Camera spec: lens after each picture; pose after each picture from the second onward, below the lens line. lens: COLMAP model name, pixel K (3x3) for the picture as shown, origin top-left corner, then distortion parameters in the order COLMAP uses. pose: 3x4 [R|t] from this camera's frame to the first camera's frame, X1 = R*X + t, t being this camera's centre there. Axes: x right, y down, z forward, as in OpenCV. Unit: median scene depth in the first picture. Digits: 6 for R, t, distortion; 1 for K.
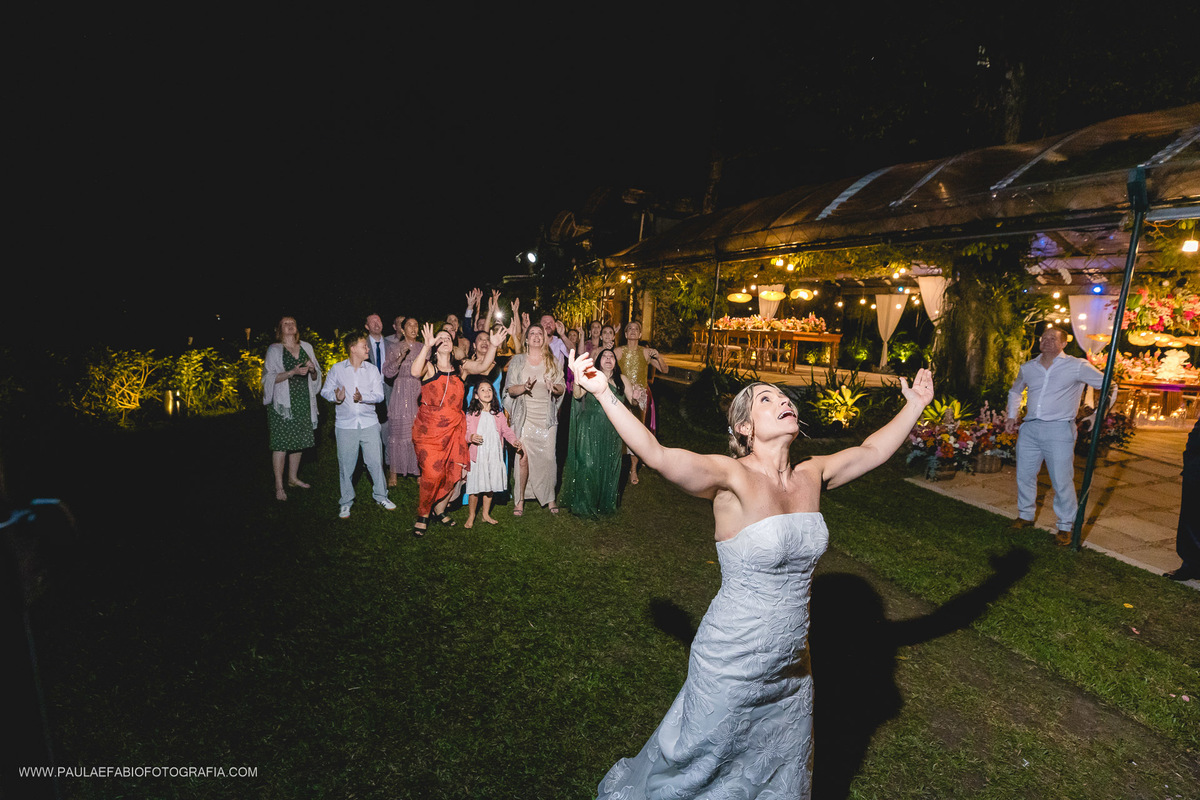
lens RADIAL K [[591.3, 0, 604.8], [0, 591.3, 405.6], [0, 0, 1]] dist [0.001227, 0.000996]
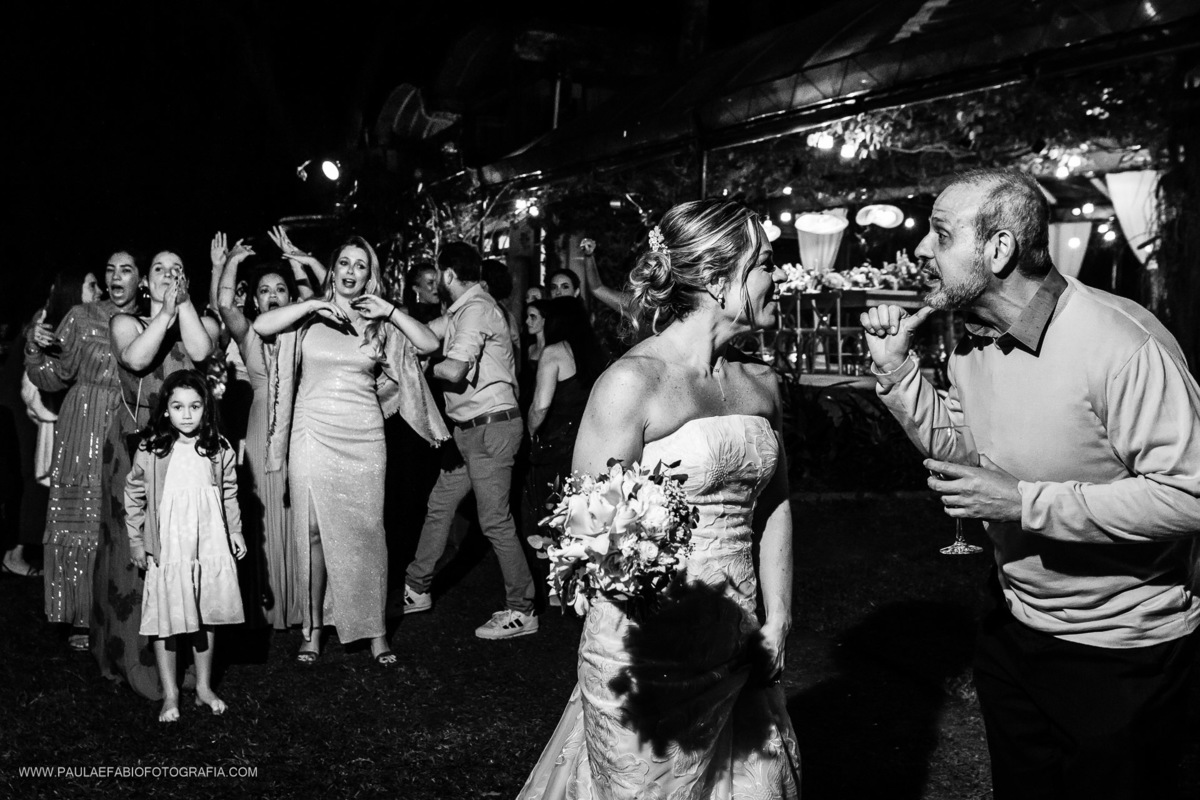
lens RADIAL K [[1202.2, 0, 589.6], [0, 1202.2, 388.0], [0, 0, 1]] dist [0.021264, 0.000000]
pose [[0.996647, -0.045725, 0.067848, 0.017625], [0.051140, 0.995453, -0.080357, 0.022937], [-0.063866, 0.083557, 0.994454, 0.028403]]
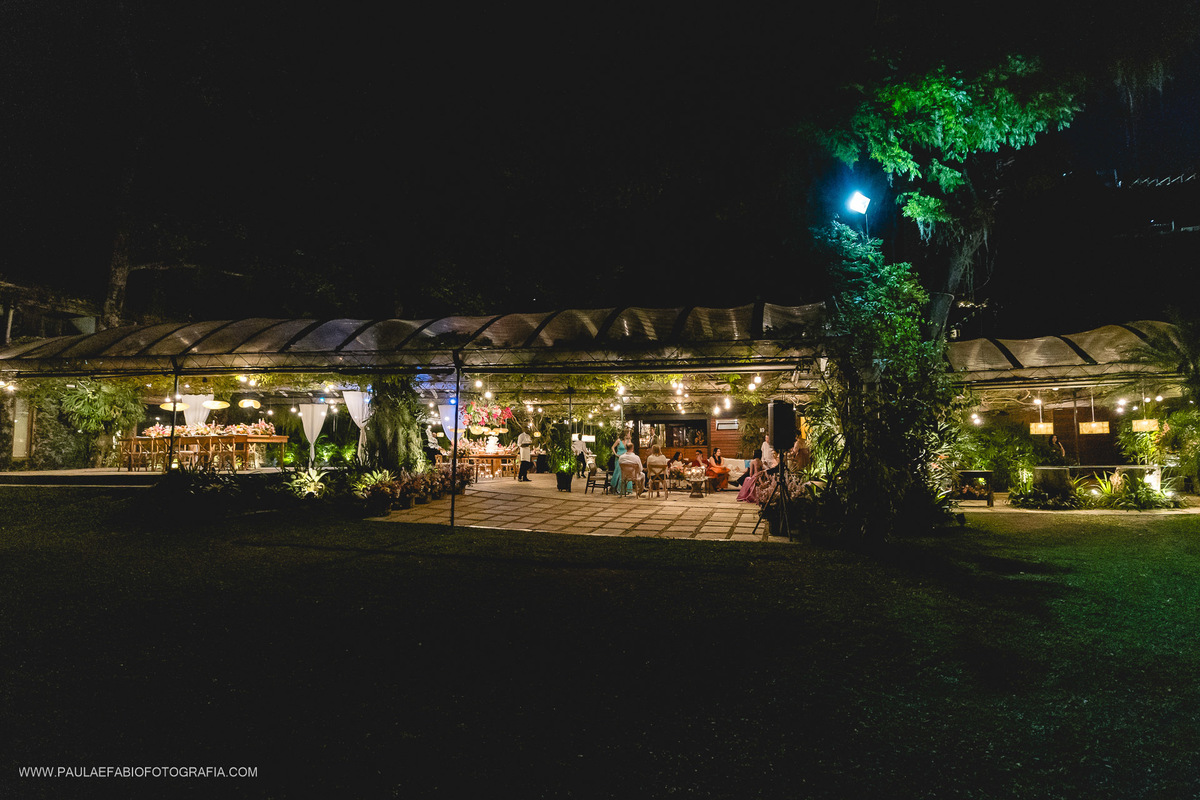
lens RADIAL K [[579.0, 0, 624.2], [0, 579.0, 408.1], [0, 0, 1]] dist [0.002155, -0.000621]
pose [[0.569350, -0.002398, 0.822091, -0.191005], [0.148408, 0.983866, -0.099913, 0.046812], [-0.808588, 0.178890, 0.560520, -0.250615]]
